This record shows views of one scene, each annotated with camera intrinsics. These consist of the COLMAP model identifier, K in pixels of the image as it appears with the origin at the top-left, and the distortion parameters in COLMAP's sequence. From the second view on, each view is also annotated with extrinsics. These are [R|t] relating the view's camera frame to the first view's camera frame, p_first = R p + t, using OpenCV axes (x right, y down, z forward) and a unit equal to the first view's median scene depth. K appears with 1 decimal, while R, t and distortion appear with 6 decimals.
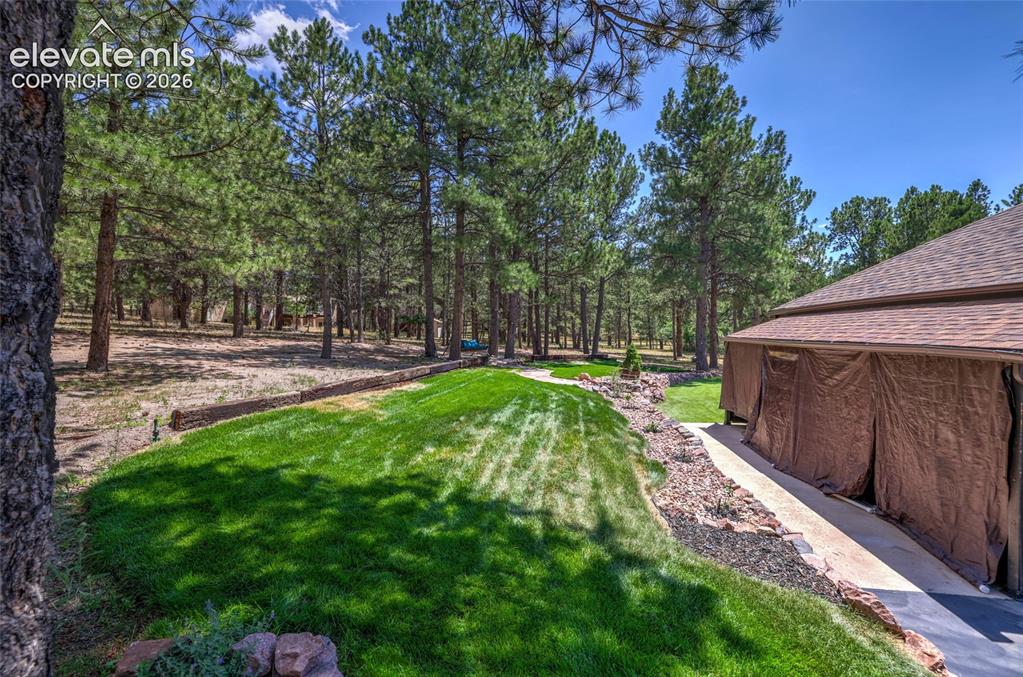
lens RADIAL K [[438.9, 0, 511.5], [0, 438.9, 338.5], [0, 0, 1]] dist [-0.065136, 0.024283]
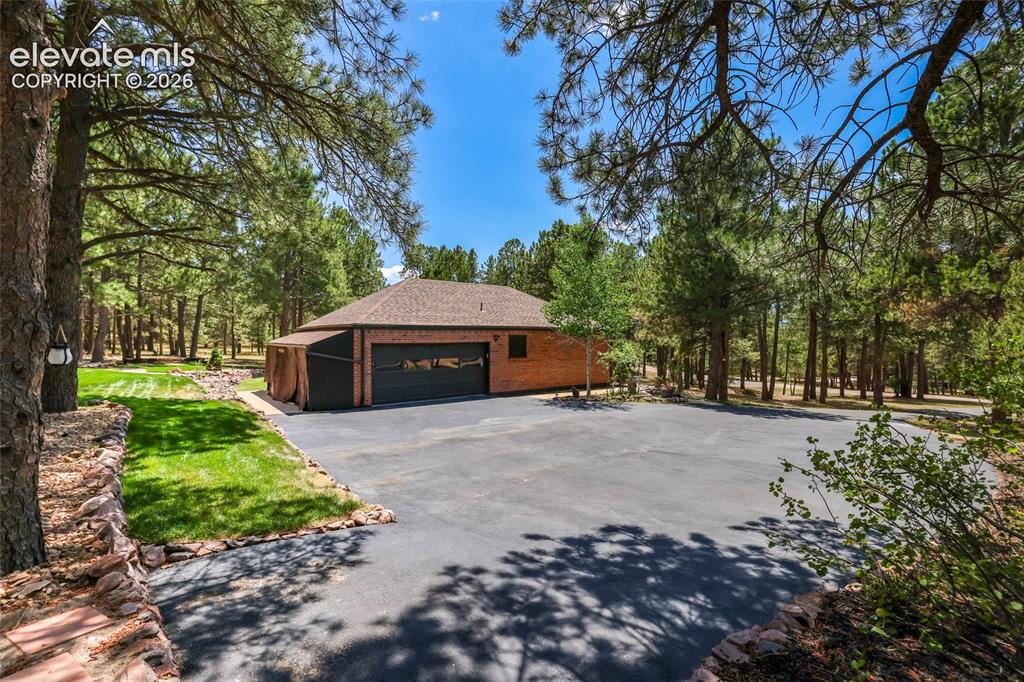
lens RADIAL K [[439.3, 0, 512.0], [0, 439.3, 341.0], [0, 0, 1]] dist [-0.065136, 0.024283]
pose [[0.687855, 0.004672, 0.725833, -0.036287], [0.003477, 0.999947, -0.009731, 0.003612], [-0.725840, 0.009217, 0.687802, -0.306453]]
